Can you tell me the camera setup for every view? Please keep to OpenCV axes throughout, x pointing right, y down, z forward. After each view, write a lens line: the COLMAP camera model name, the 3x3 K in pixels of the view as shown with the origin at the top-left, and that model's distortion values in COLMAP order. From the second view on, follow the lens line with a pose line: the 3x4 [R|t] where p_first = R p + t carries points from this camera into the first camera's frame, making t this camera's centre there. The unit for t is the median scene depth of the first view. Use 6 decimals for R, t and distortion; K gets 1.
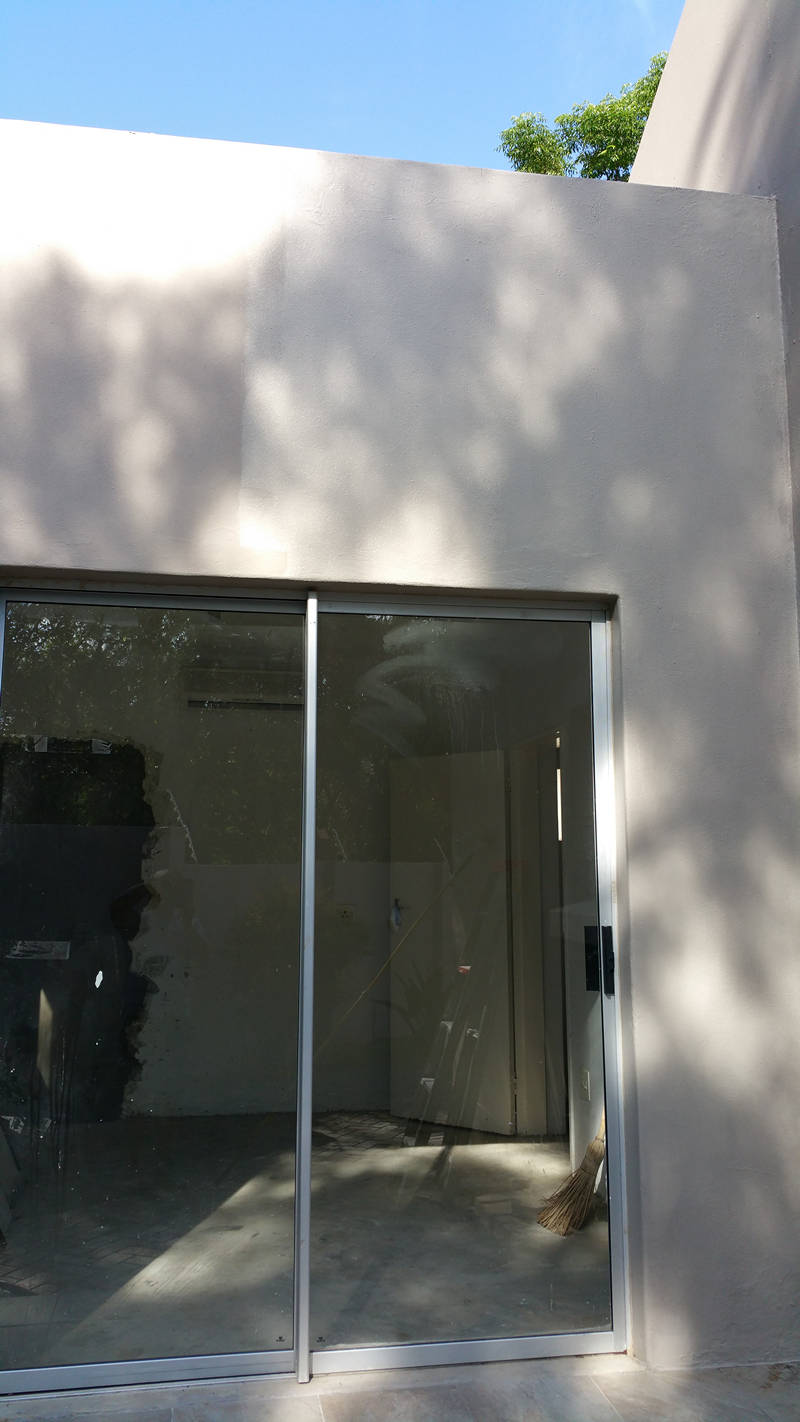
lens RADIAL K [[909.7, 0, 400.0], [0, 909.7, 711.0], [0, 0, 1]] dist [0.048502, -0.000057]
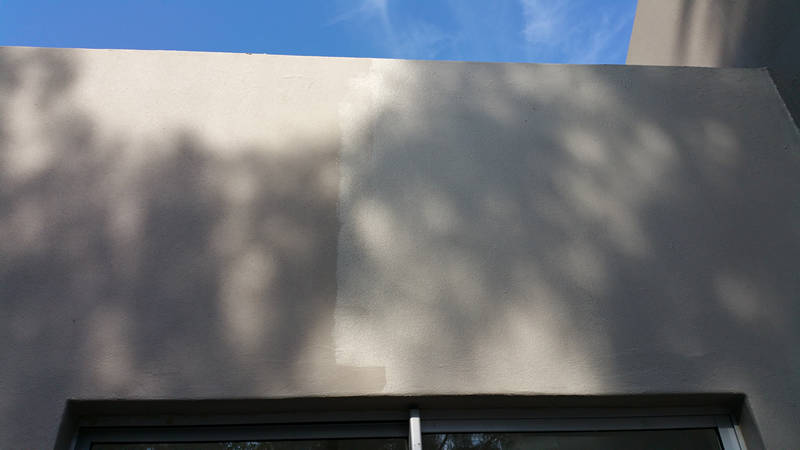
lens RADIAL K [[511.8, 0, 400.0], [0, 511.8, 225.0], [0, 0, 1]] dist [0.048502, -0.000057]
pose [[0.993844, -0.024384, 0.108074, -0.175656], [0.071813, 0.884592, -0.460803, -0.056460], [-0.084365, 0.465727, 0.880898, 0.451672]]
